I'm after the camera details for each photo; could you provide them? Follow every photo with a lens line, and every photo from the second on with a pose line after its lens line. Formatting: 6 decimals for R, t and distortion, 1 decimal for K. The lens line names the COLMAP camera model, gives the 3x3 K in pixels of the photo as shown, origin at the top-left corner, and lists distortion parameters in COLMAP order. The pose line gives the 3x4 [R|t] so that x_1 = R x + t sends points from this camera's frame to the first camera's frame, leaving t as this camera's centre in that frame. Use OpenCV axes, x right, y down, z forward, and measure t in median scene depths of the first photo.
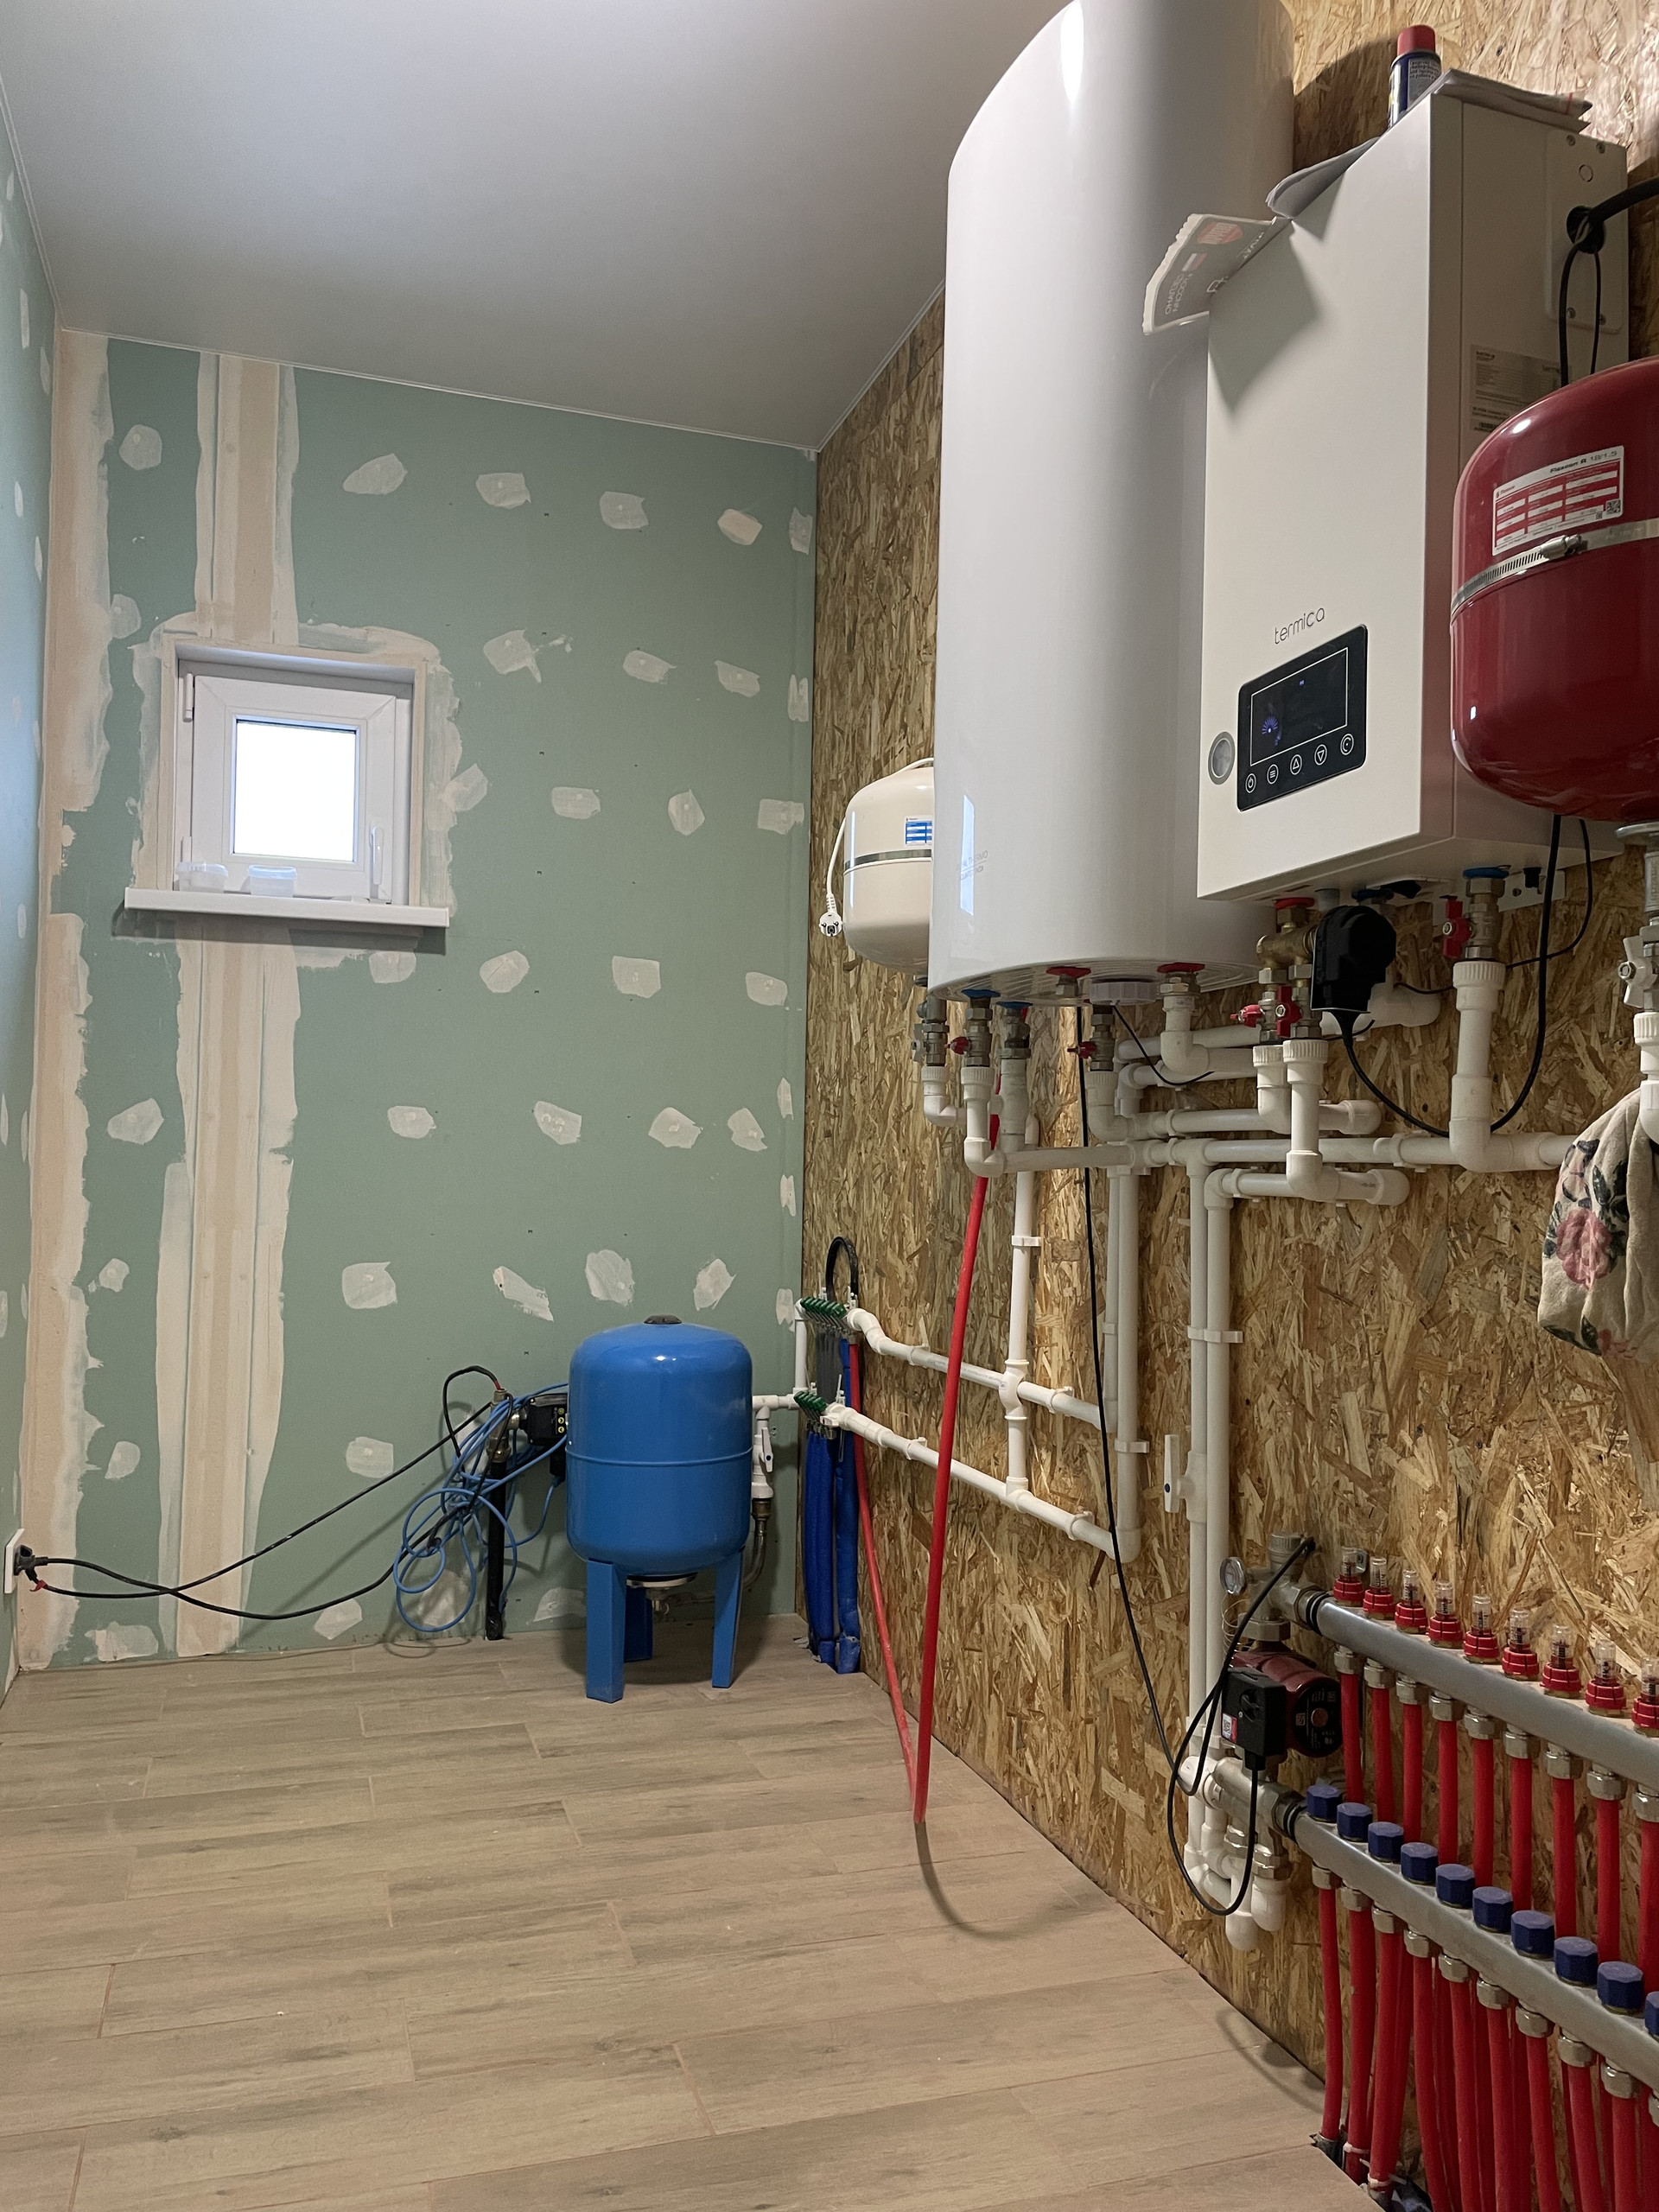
lens RADIAL K [[1685.0, 0, 823.0], [0, 1685.0, 1100.5], [0, 0, 1]] dist [0.080883, -0.099212]
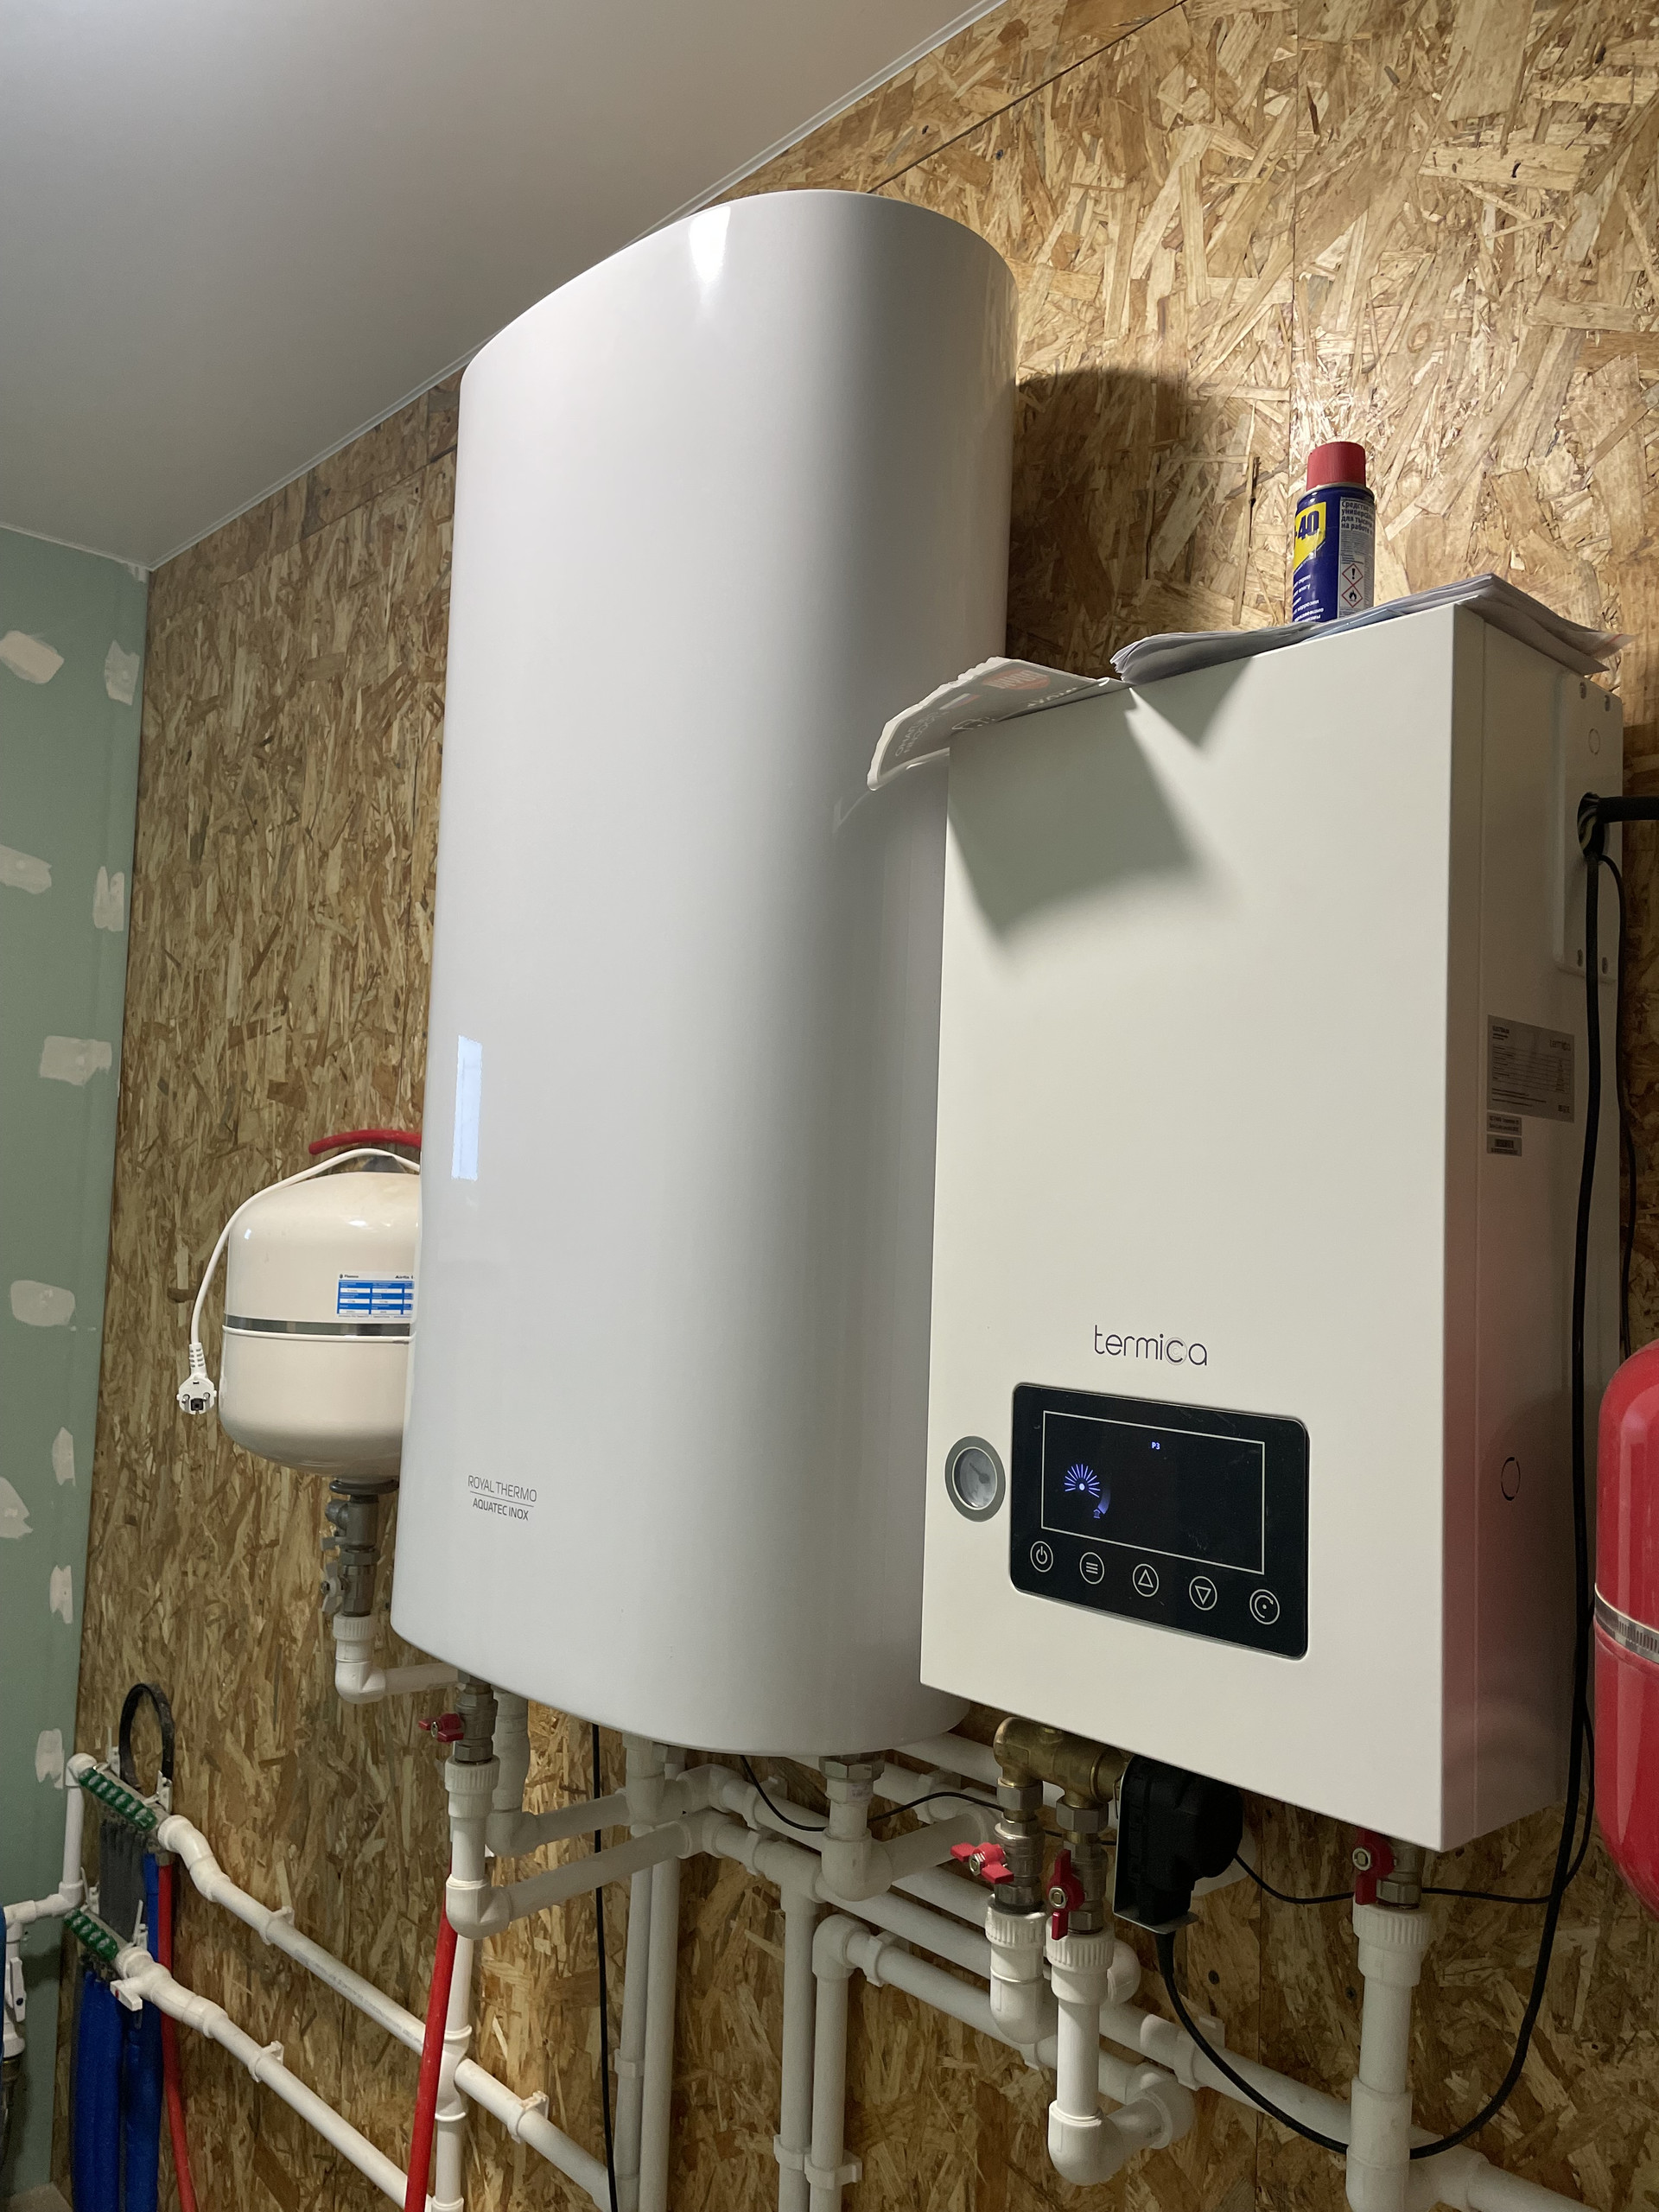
lens RADIAL K [[1685.0, 0, 829.0], [0, 1685.0, 1094.1], [0, 0, 1]] dist [0.080883, -0.099212]
pose [[0.907290, 0.040630, 0.418539, -0.044314], [-0.034403, 0.999157, -0.022416, -0.175844], [-0.419097, 0.005939, 0.907922, 0.241840]]
